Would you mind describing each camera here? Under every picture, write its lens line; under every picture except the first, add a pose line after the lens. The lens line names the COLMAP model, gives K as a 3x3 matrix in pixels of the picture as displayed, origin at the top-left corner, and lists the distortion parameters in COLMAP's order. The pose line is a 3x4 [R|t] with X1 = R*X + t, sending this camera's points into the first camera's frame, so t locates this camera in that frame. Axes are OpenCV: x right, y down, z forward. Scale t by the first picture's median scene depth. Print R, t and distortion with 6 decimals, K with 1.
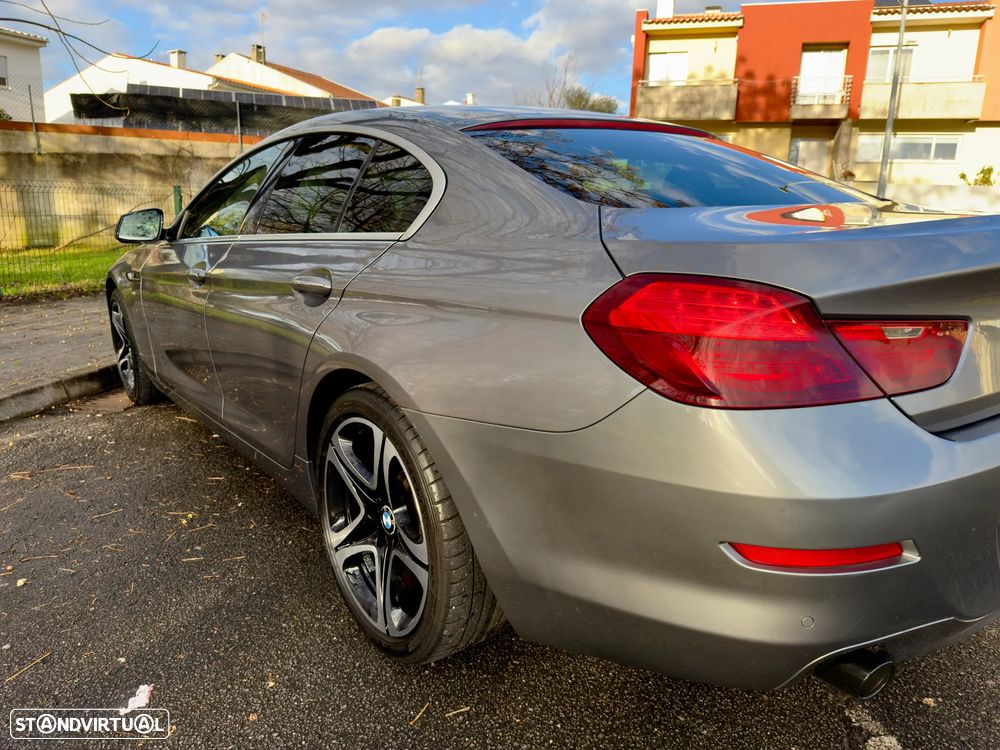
lens RADIAL K [[702.3, 0, 496.1], [0, 702.3, 376.7], [0, 0, 1]] dist [0.030381, -0.040675]
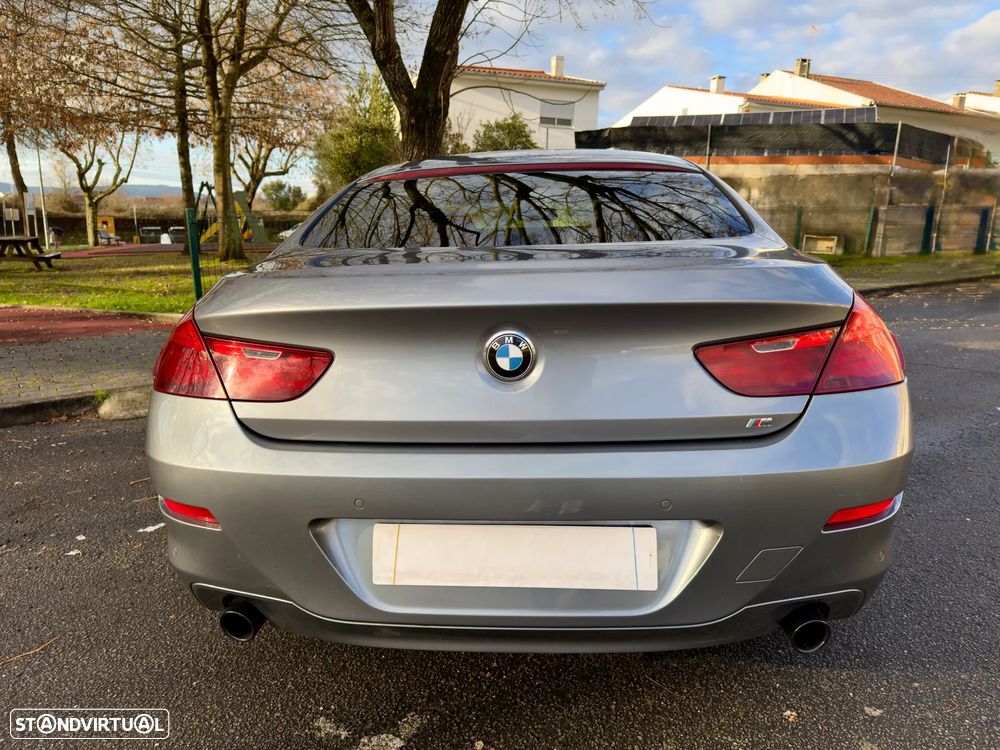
lens RADIAL K [[702.3, 0, 504.1], [0, 702.3, 381.5], [0, 0, 1]] dist [0.030381, -0.040675]
pose [[0.750793, 0.139468, -0.645646, 0.133700], [-0.147549, 0.988168, 0.041878, -0.010232], [0.643847, 0.063823, 0.762488, 0.025426]]
